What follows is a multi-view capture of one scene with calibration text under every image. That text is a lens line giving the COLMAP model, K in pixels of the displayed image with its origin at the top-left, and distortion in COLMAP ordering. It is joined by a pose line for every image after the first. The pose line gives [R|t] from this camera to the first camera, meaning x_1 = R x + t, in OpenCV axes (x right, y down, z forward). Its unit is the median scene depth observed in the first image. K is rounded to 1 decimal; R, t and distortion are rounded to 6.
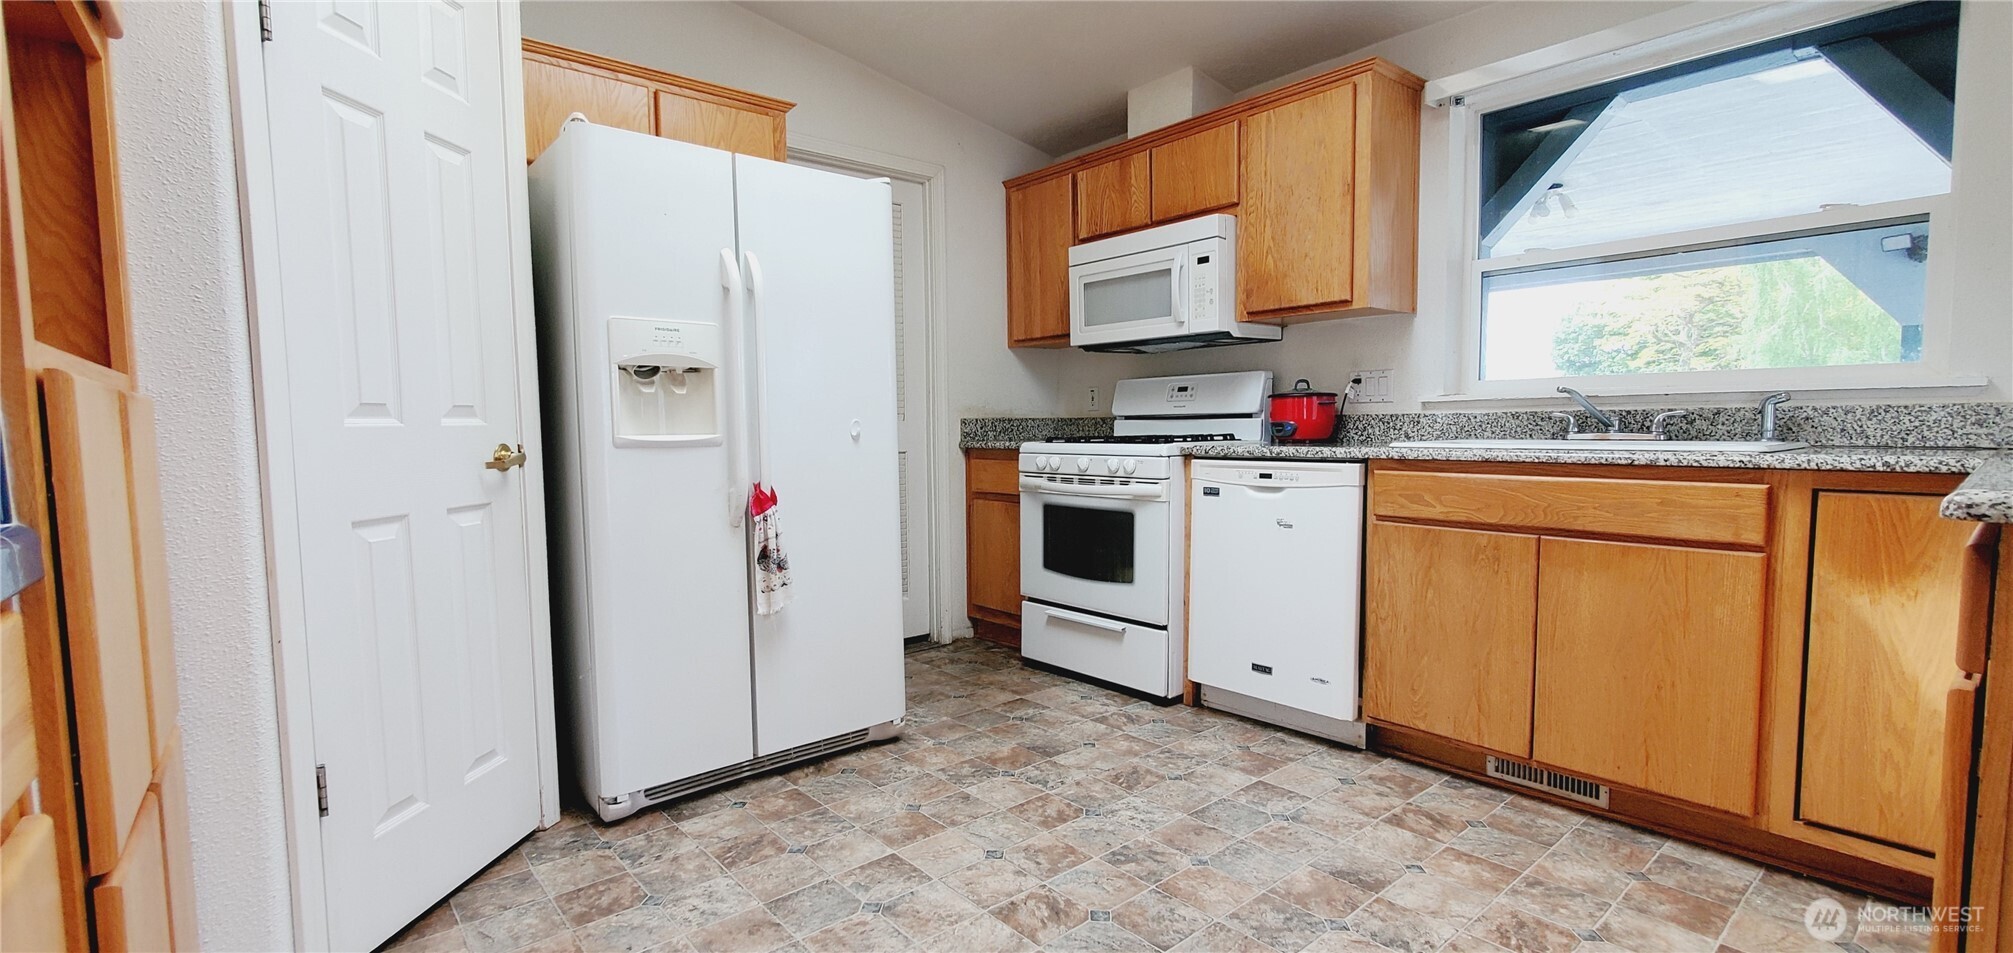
lens RADIAL K [[861.7, 0, 1007.1], [0, 861.7, 482.4], [0, 0, 1]] dist [0.000447, -0.000010]
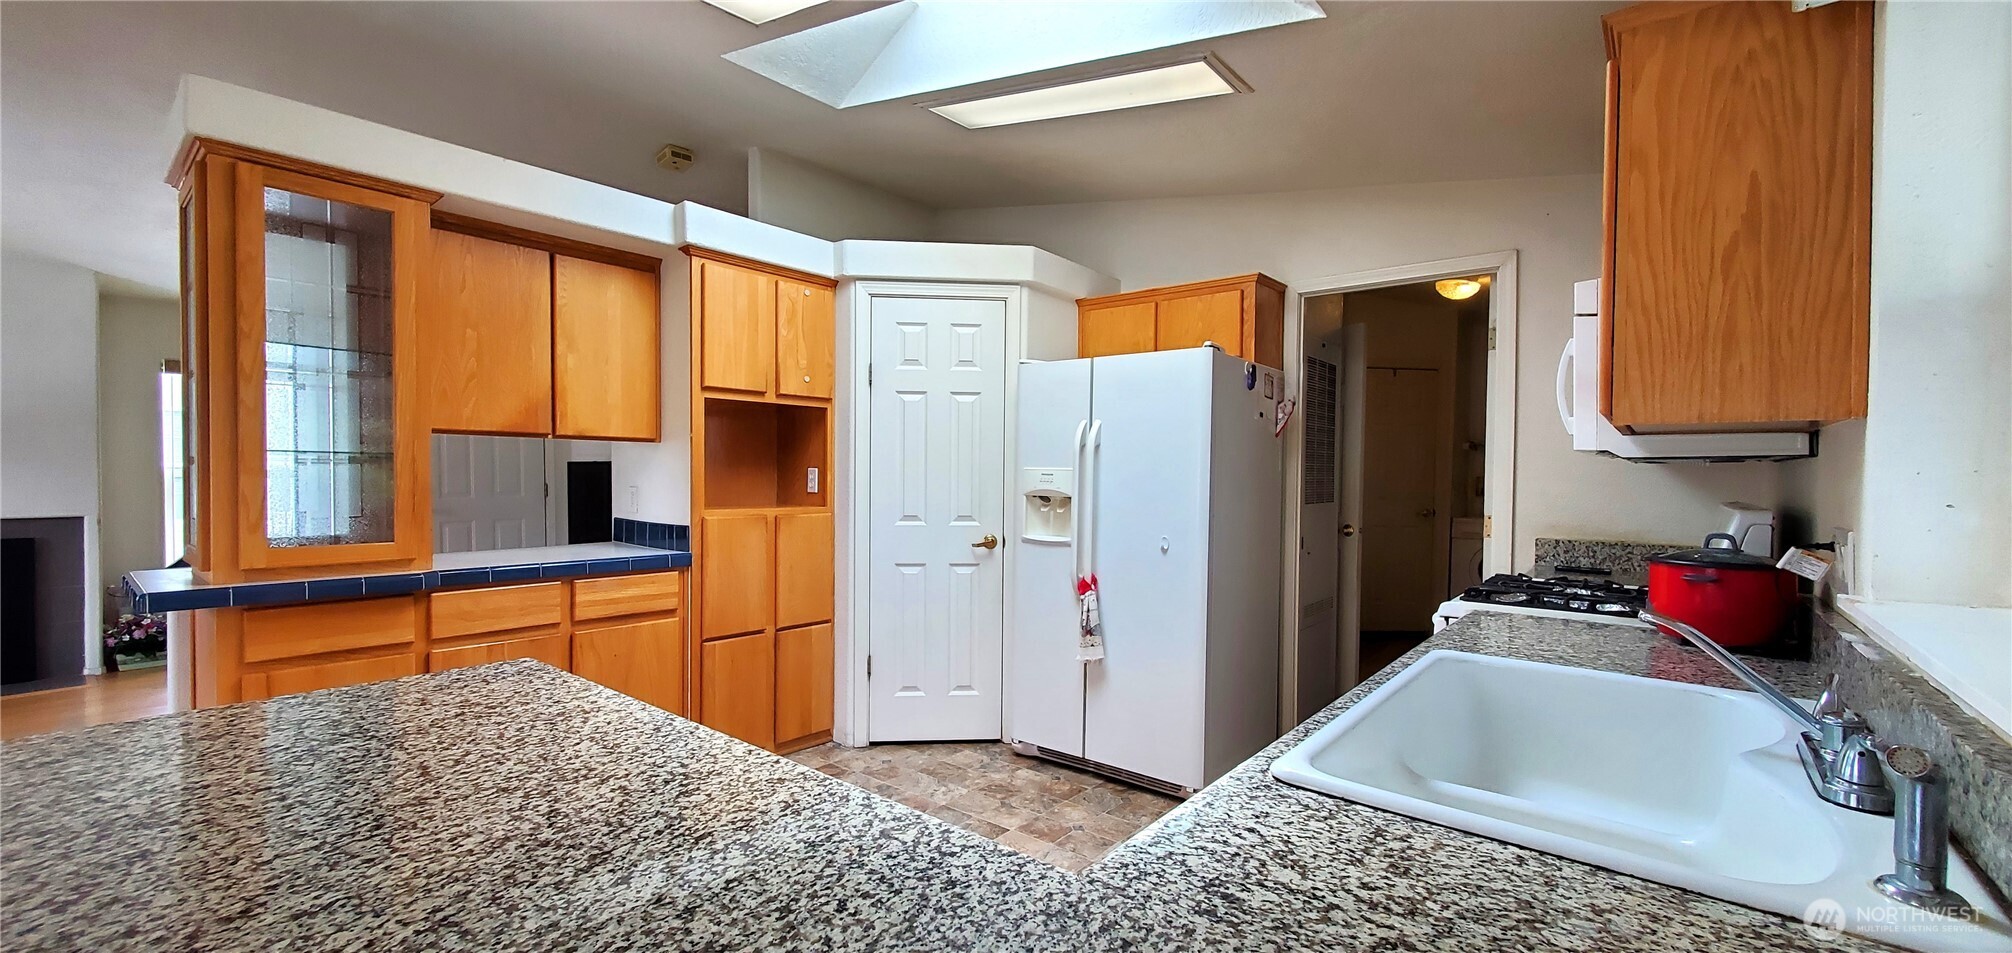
lens RADIAL K [[801.3, 0, 1006.8], [0, 801.3, 479.4], [0, 0, 1]] dist [-0.000194, -0.000005]
pose [[0.182048, 0.023040, -0.983020, 1.097813], [-0.080935, 0.996684, 0.008372, -0.170264], [0.979953, 0.078036, 0.183309, 0.616970]]
